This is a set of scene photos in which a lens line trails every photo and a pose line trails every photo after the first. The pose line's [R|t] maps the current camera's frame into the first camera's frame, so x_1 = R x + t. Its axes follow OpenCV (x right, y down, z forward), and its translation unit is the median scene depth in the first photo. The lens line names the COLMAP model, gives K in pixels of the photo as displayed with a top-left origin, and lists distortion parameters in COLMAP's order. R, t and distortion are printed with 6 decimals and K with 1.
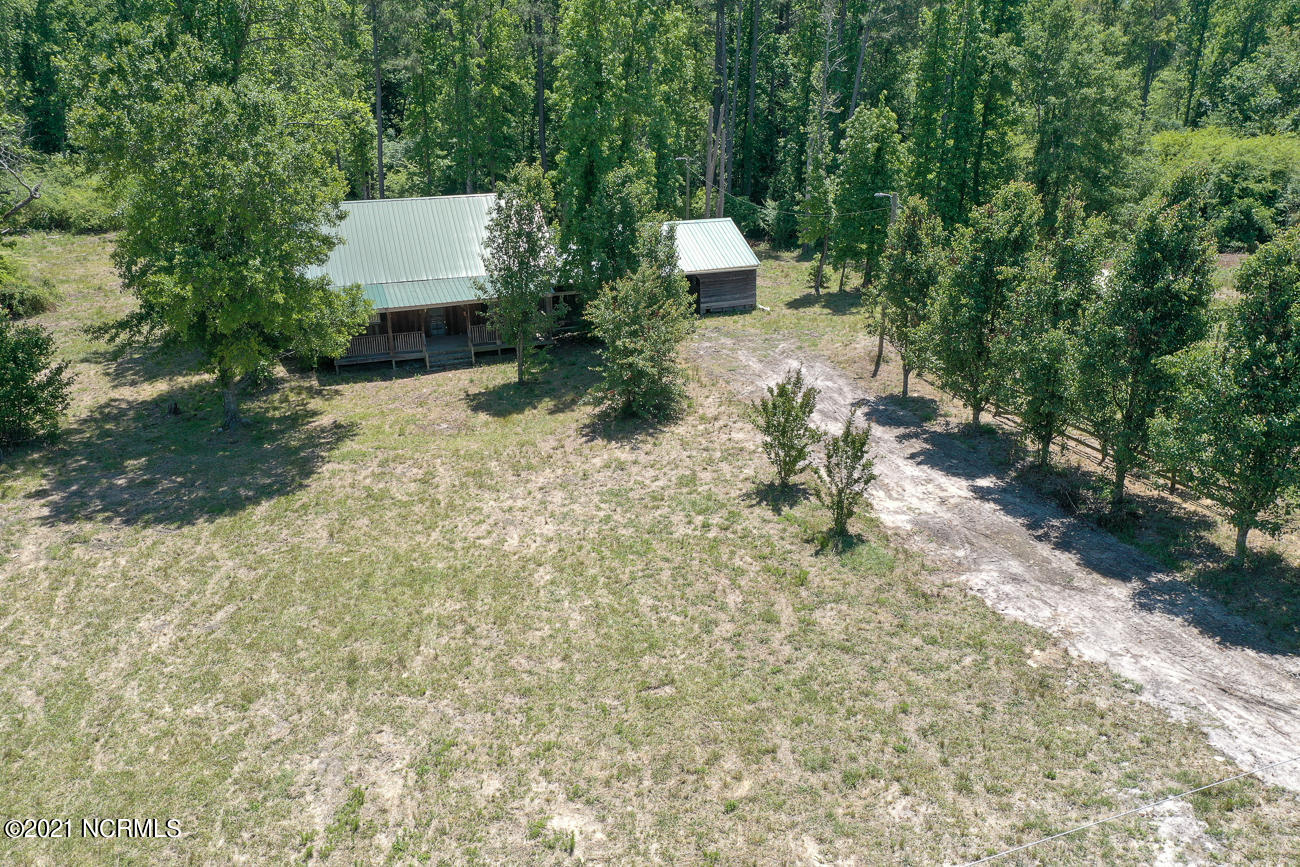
lens RADIAL K [[1039.9, 0, 648.5], [0, 1039.9, 437.5], [0, 0, 1]] dist [0.024354, 0.013354]
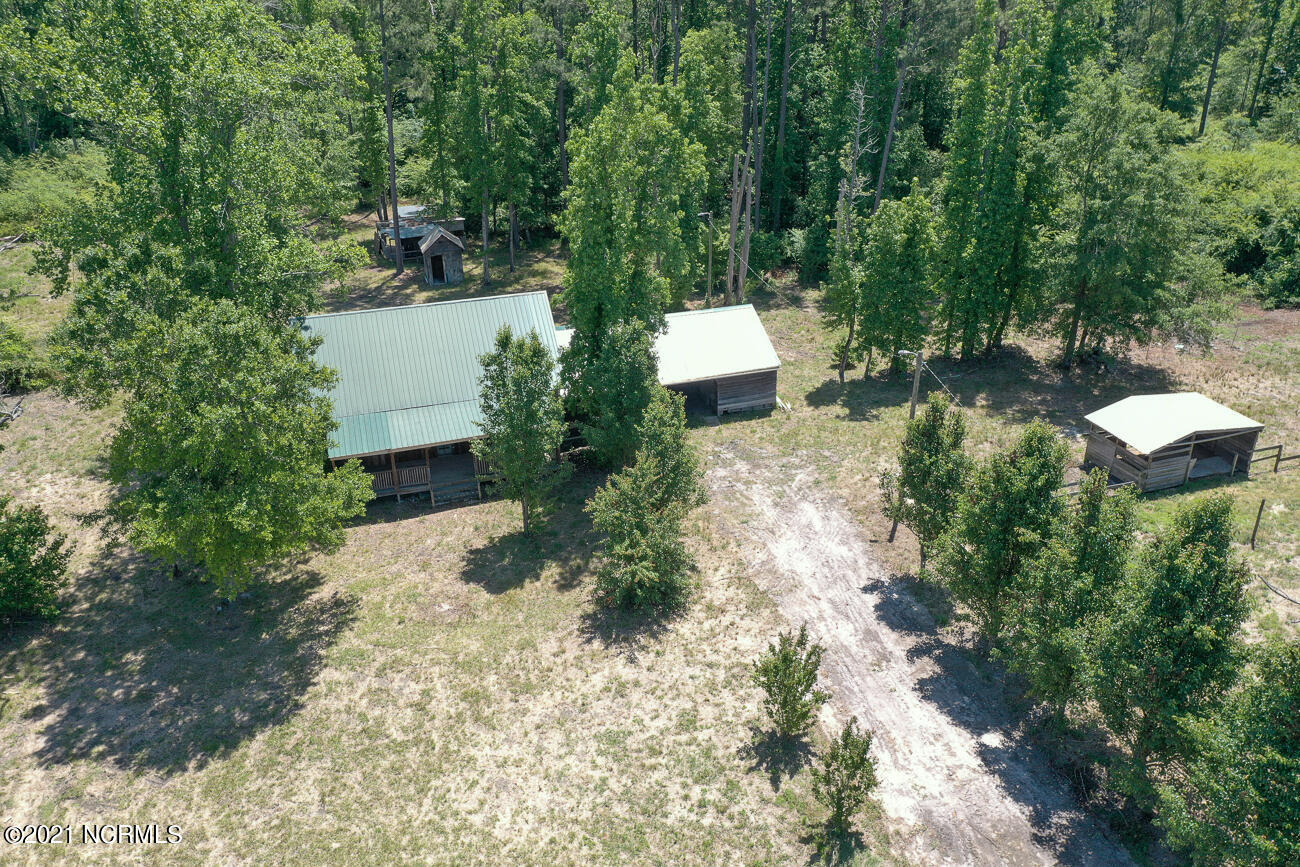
lens RADIAL K [[1039.9, 0, 650.9], [0, 1039.9, 437.9], [0, 0, 1]] dist [0.024354, 0.013354]
pose [[0.999441, 0.012979, -0.030811, 0.028029], [-0.009327, 0.993222, 0.115854, -0.316589], [0.032105, -0.115502, 0.992788, 0.058033]]
